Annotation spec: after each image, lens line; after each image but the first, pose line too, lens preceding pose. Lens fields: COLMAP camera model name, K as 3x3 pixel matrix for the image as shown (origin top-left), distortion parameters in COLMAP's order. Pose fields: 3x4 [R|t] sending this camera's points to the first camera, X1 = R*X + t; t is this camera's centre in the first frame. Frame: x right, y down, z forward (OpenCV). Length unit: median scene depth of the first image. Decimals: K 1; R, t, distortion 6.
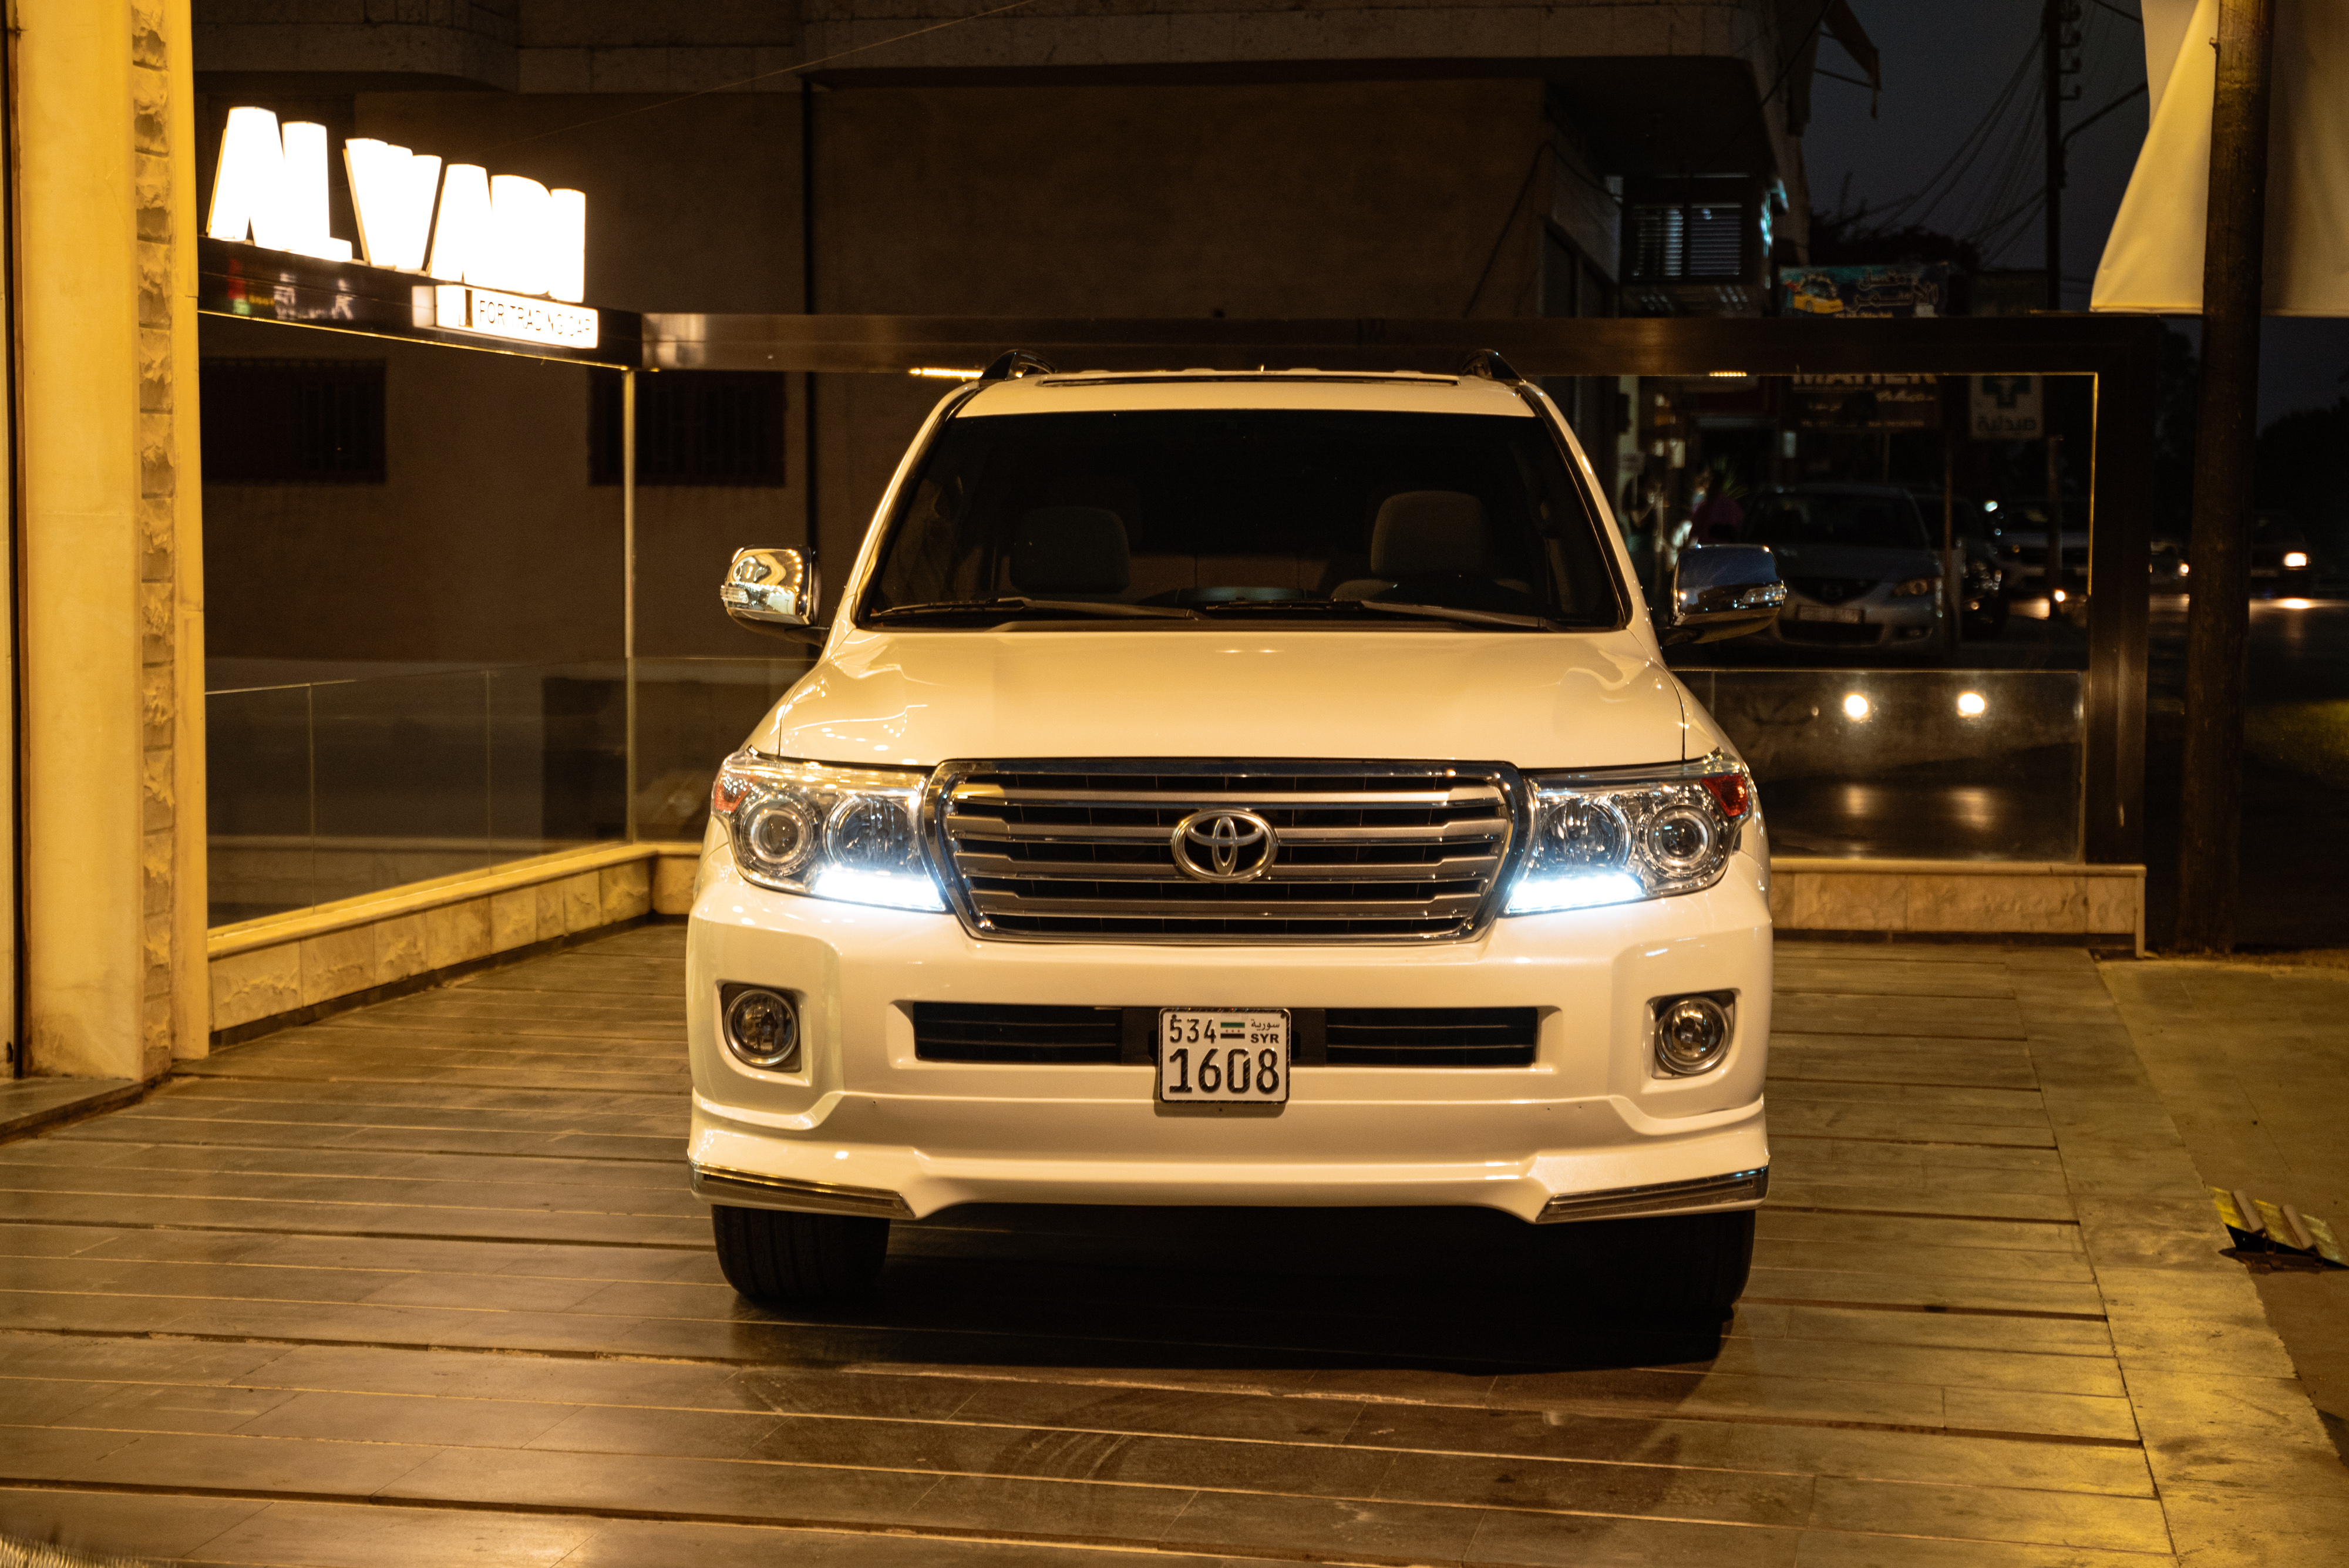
lens RADIAL K [[3707.0, 0, 1174.5], [0, 3707.0, 784.0], [0, 0, 1]] dist [0.039717, 0.786243]
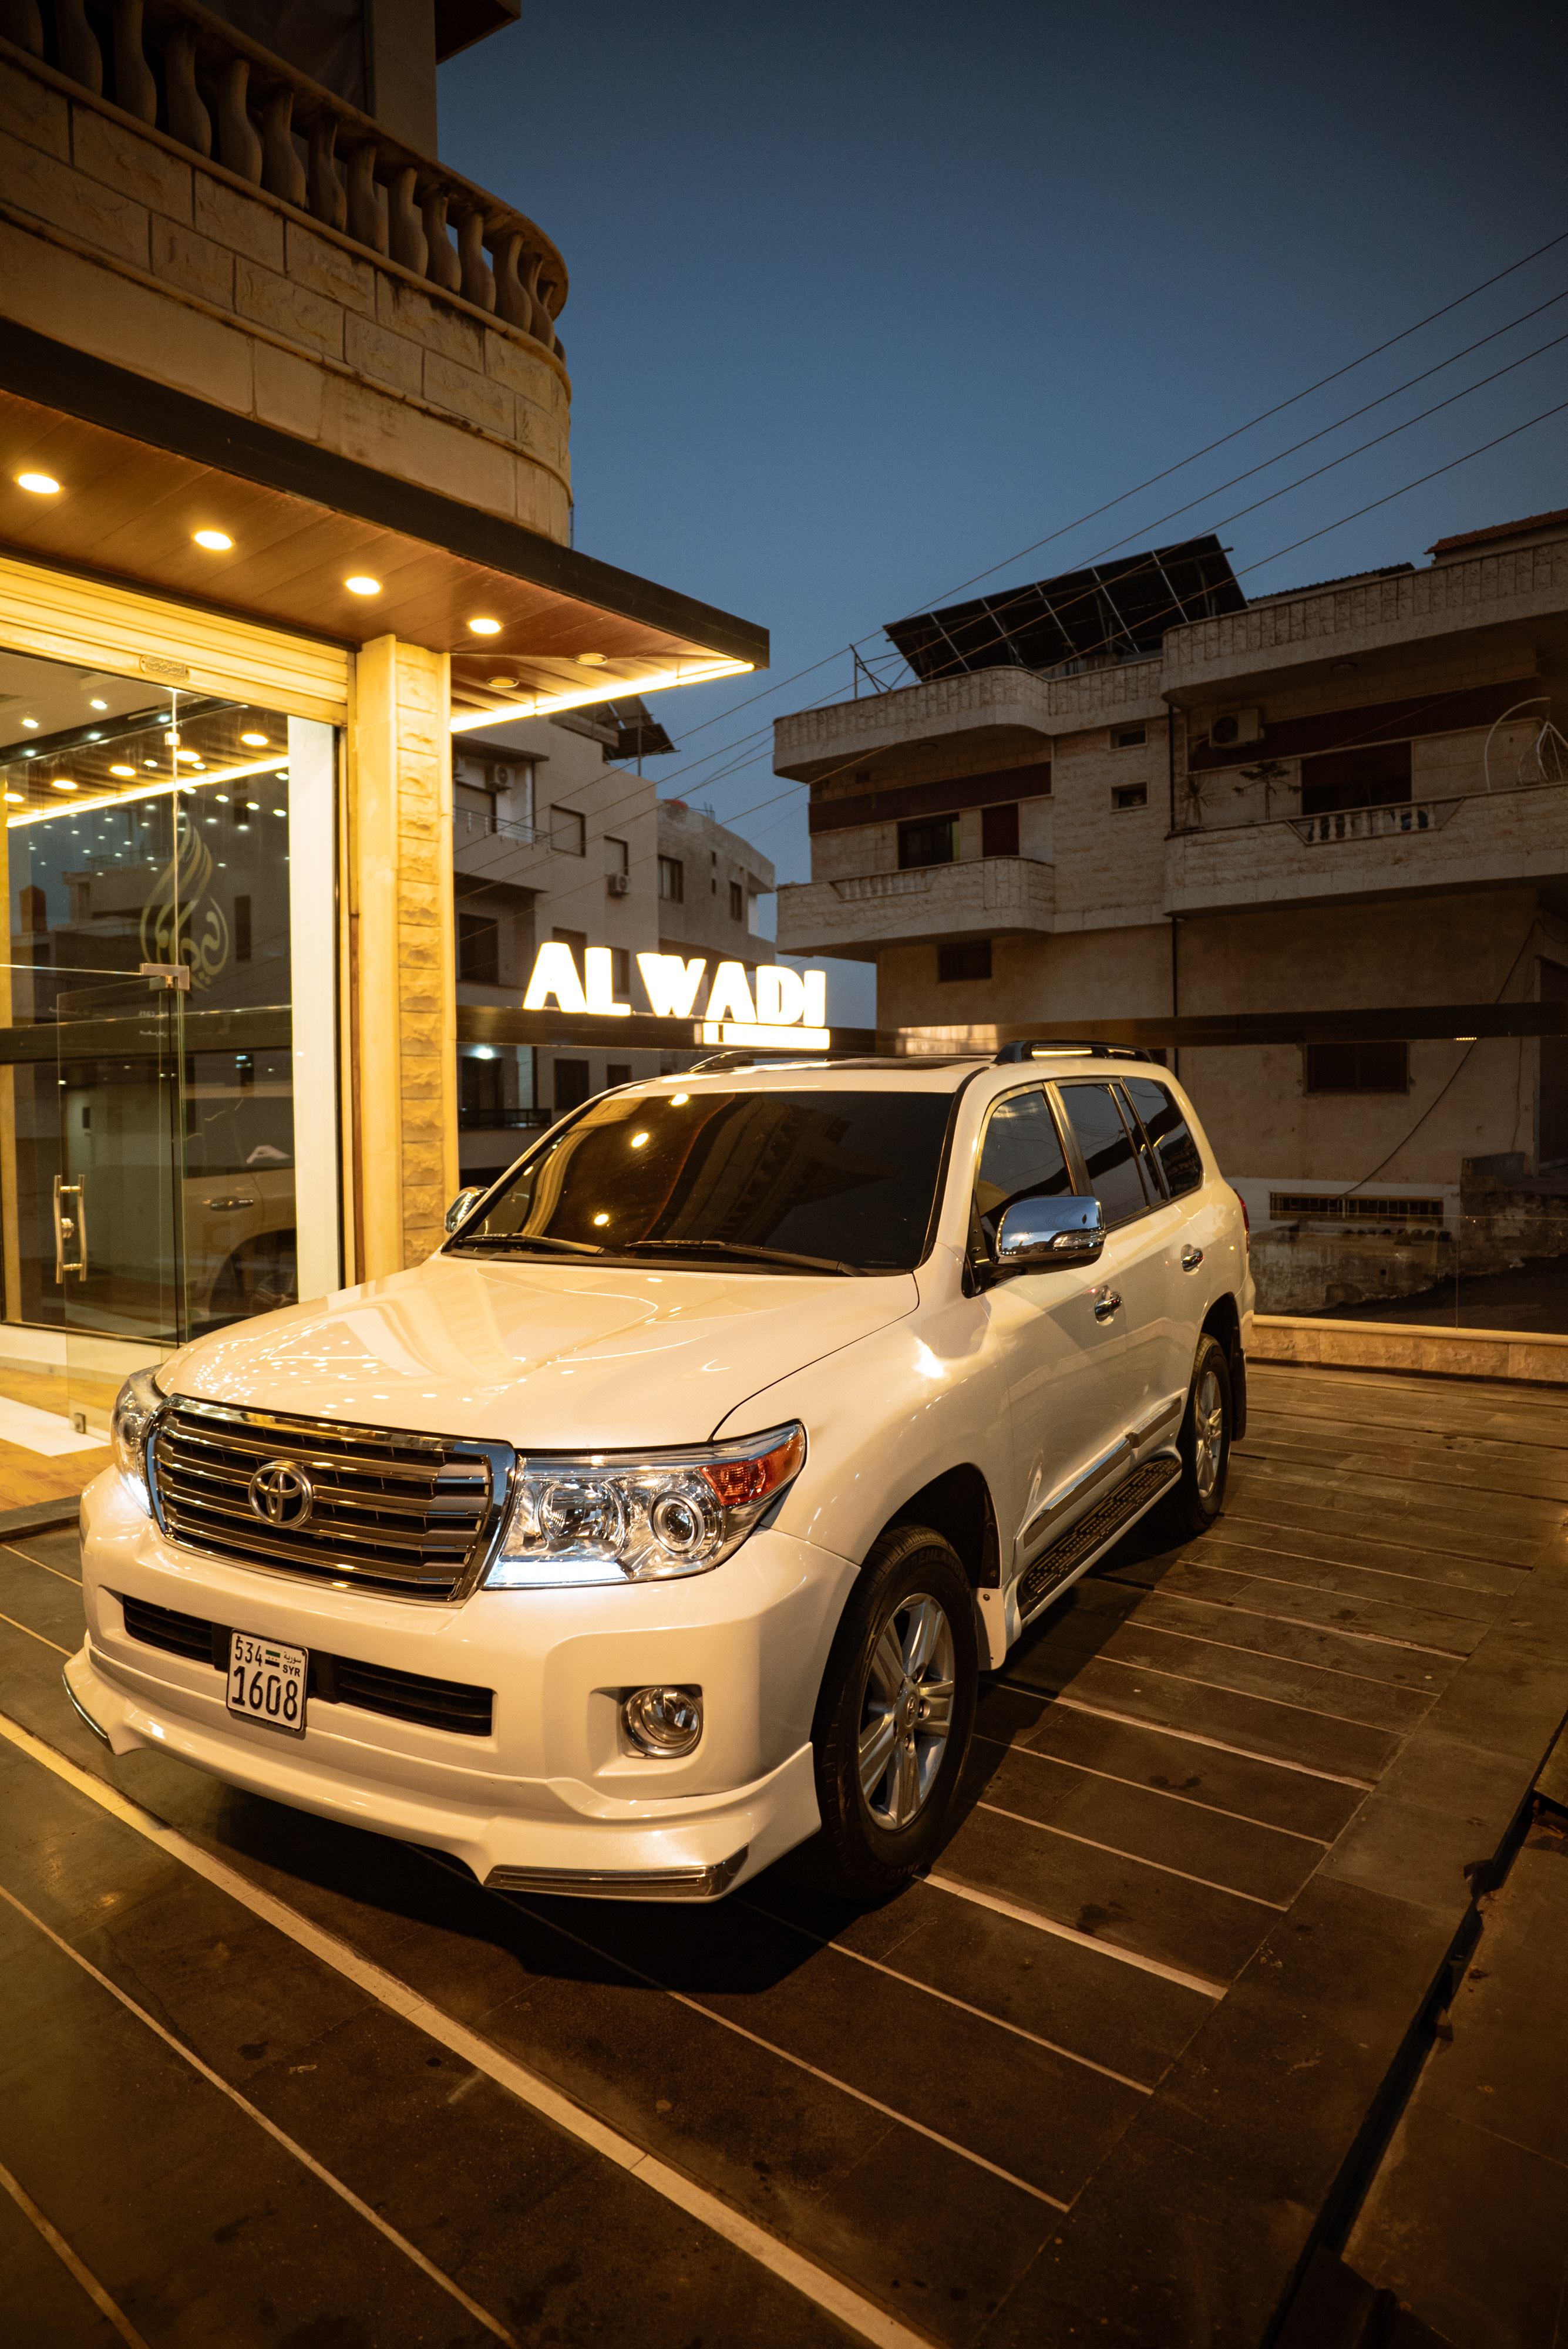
lens RADIAL K [[1389.3, 0, 773.5], [0, 1389.3, 1164.8], [0, 0, 1]] dist [-0.066652, 0.045341]
pose [[0.882934, 0.001353, -0.469496, 0.351513], [-0.013027, 0.999681, -0.021617, -0.079882], [0.469317, 0.025203, 0.882670, 0.685886]]
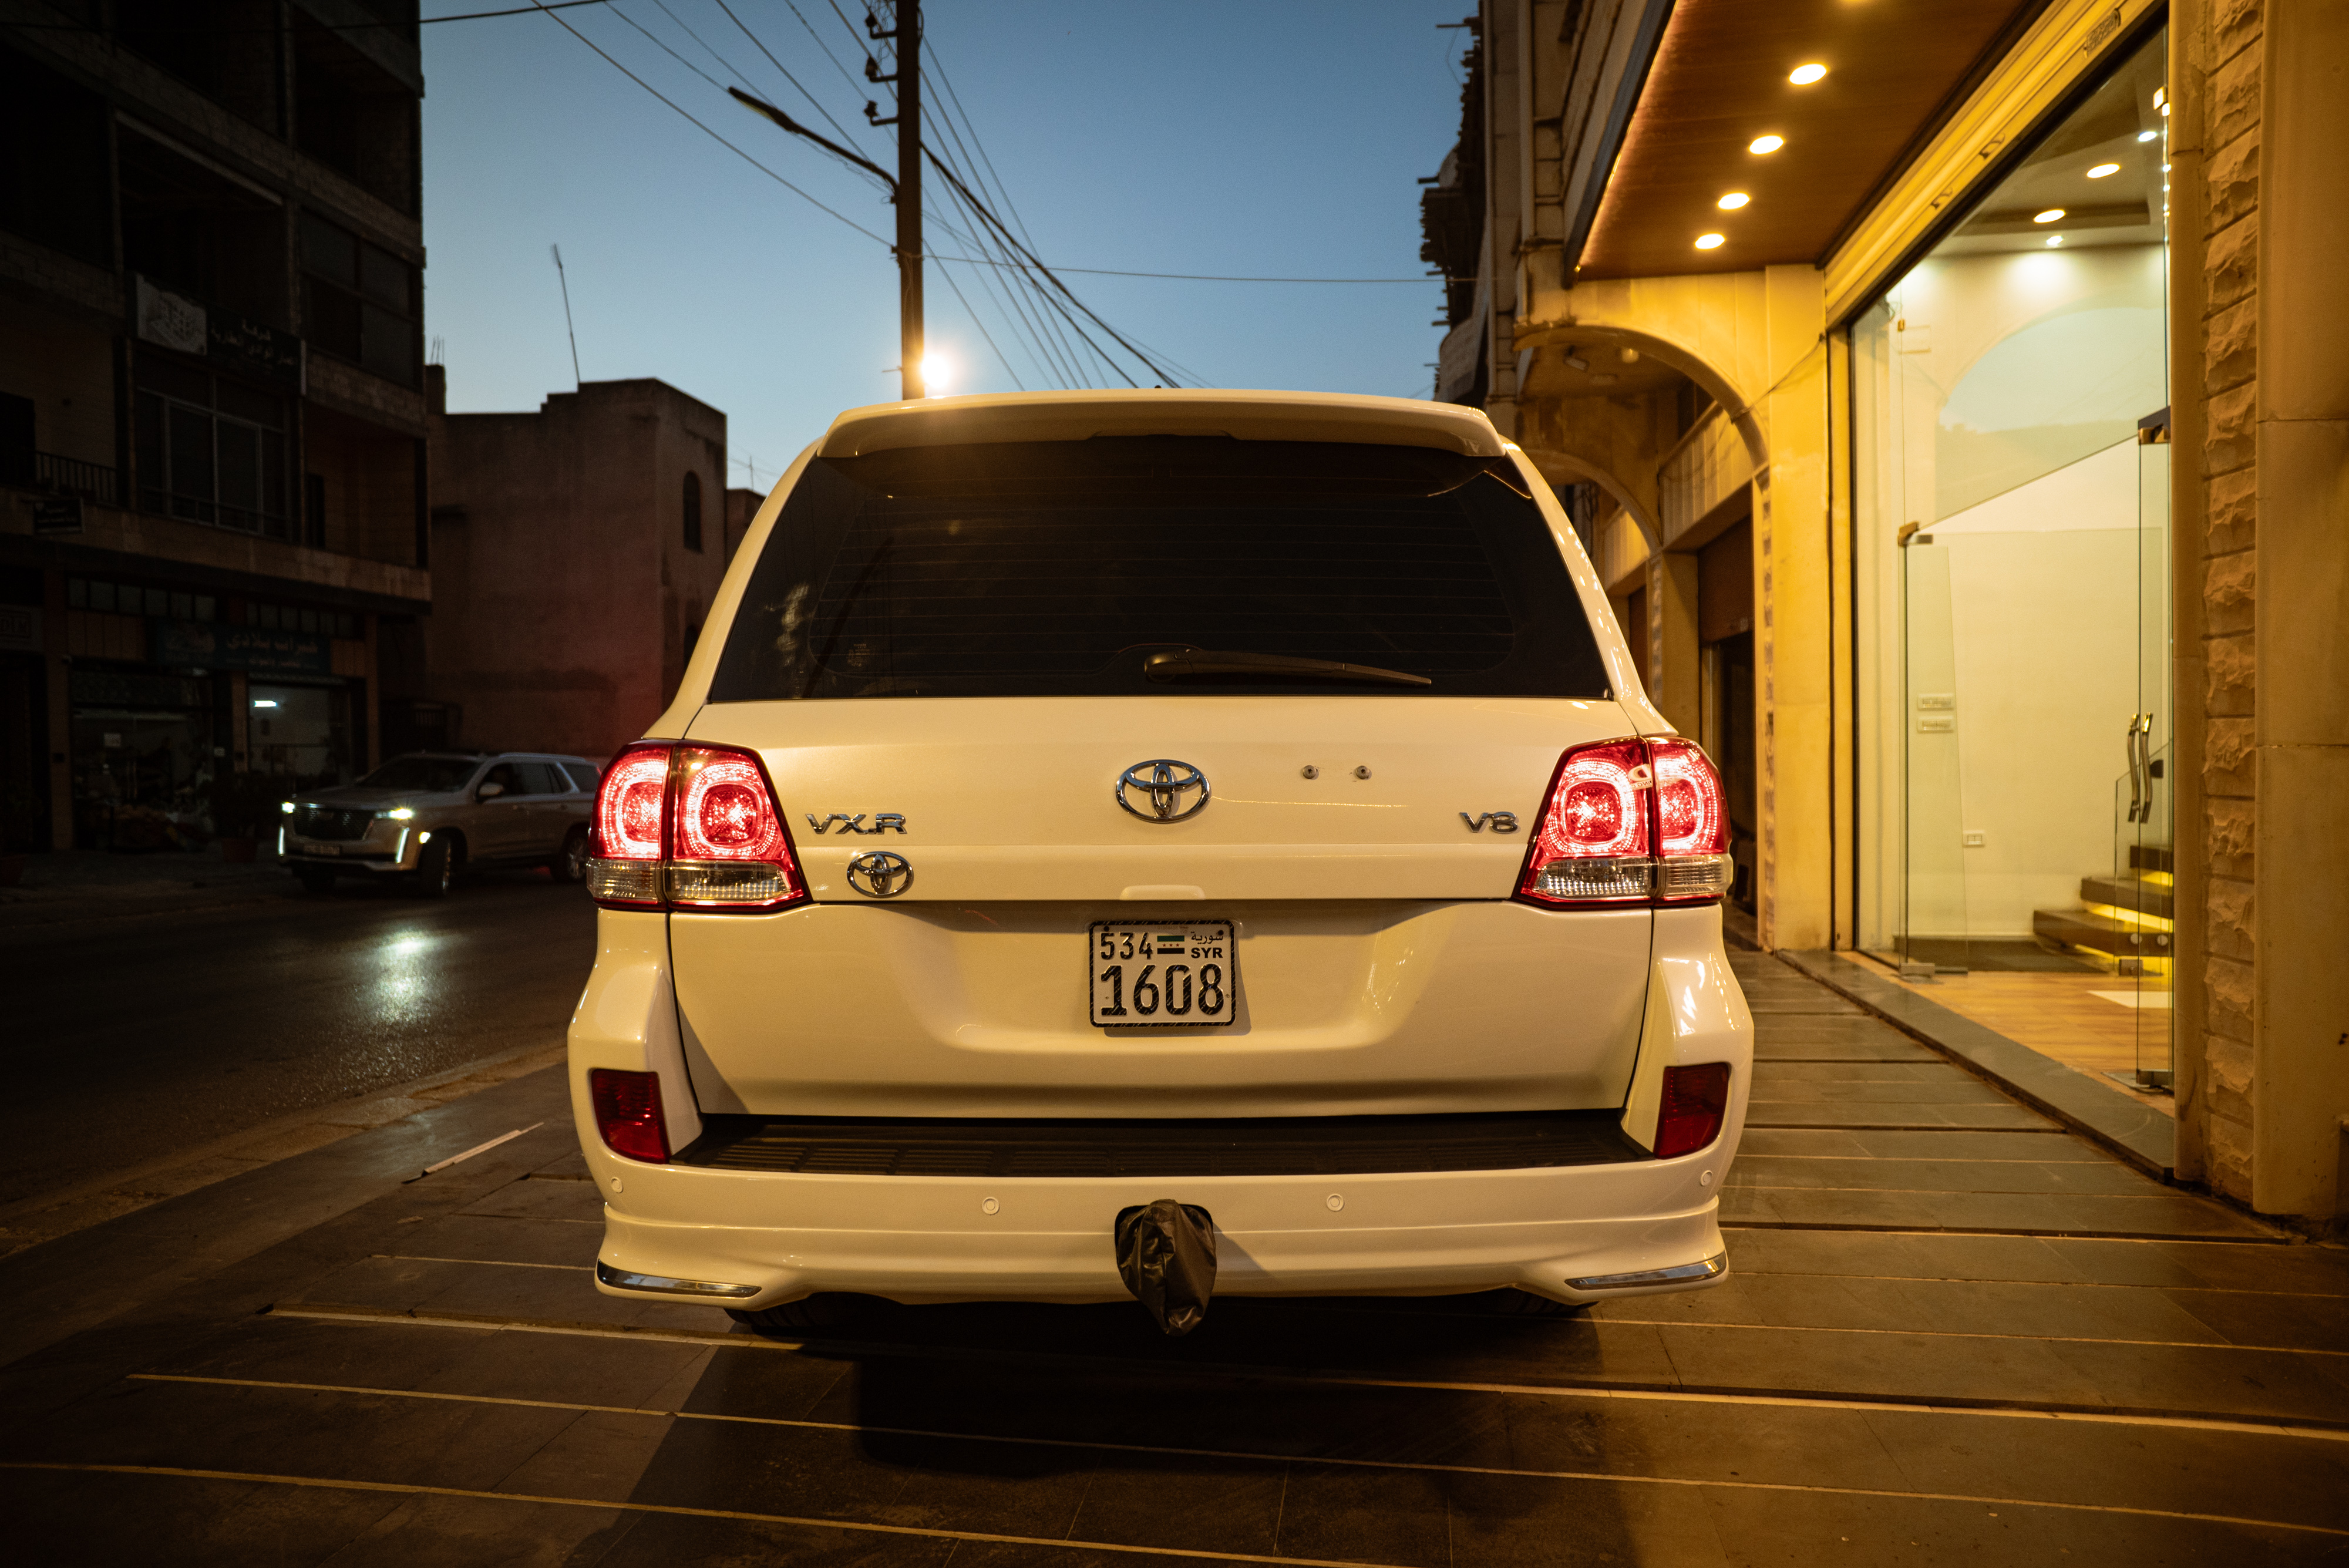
lens RADIAL K [[1389.3, 0, 1181.1], [0, 1389.3, 784.7], [0, 0, 1]] dist [-0.066652, 0.045341]
pose [[-0.998816, 0.006129, -0.048258, 0.052641], [0.001726, 0.995871, 0.090769, -0.107849], [0.048615, 0.090578, -0.994702, 2.087505]]
